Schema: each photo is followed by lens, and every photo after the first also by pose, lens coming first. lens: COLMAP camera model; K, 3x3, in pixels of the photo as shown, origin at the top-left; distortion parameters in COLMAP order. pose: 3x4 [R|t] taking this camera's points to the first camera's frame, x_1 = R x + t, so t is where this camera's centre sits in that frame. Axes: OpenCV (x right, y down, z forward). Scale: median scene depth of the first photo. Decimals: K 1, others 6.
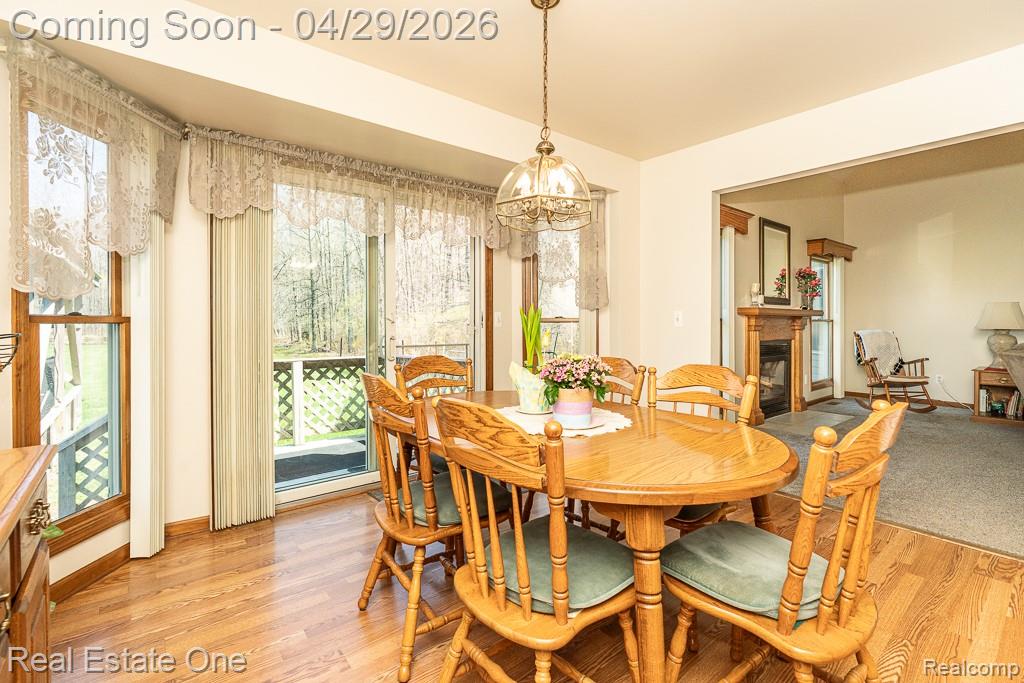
lens RADIAL K [[460.2, 0, 521.2], [0, 460.2, 323.1], [0, 0, 1]] dist [-0.004578, 0.001216]
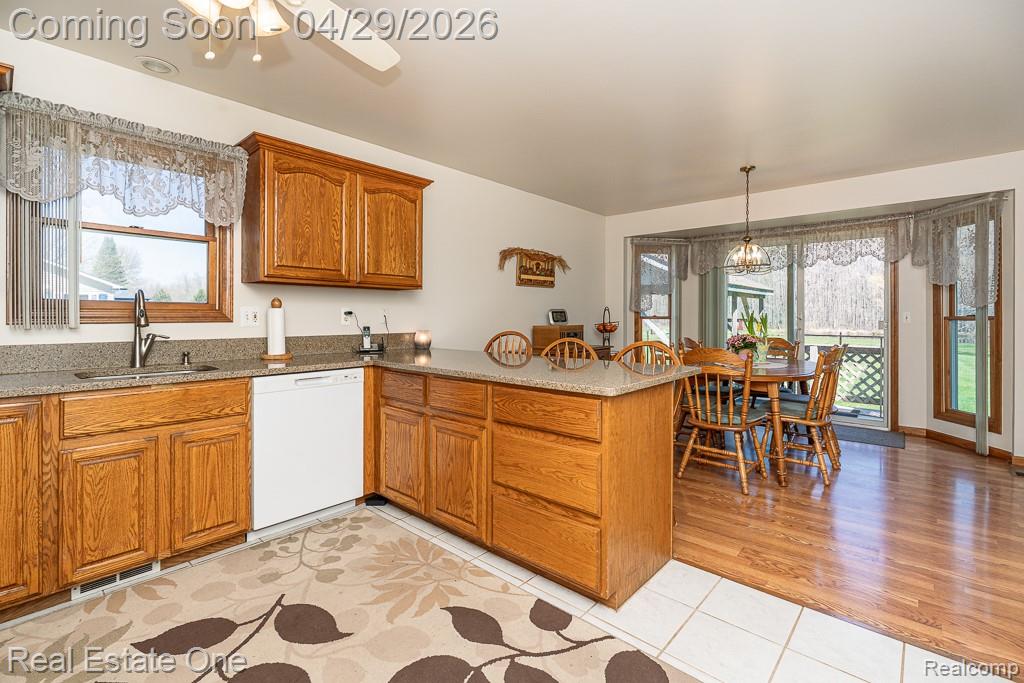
lens RADIAL K [[460.2, 0, 517.0], [0, 460.2, 319.5], [0, 0, 1]] dist [-0.004578, 0.001216]
pose [[0.138516, 0.006950, -0.990336, 0.770419], [-0.006214, 0.999962, 0.006148, -0.003084], [0.990341, 0.005302, 0.138554, -0.128872]]
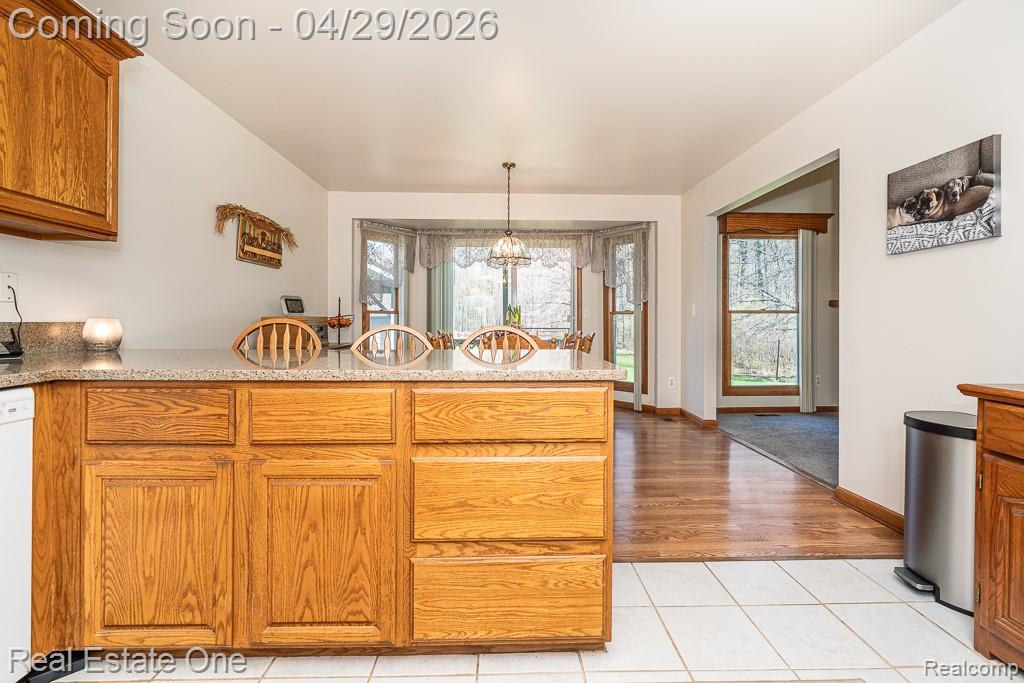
lens RADIAL K [[460.2, 0, 512.5], [0, 460.2, 322.9], [0, 0, 1]] dist [-0.004578, 0.001216]
pose [[0.775920, 0.002928, -0.630824, 0.559885], [-0.005007, 0.999986, -0.001517, 0.023211], [0.630811, 0.004335, 0.775924, -0.262357]]
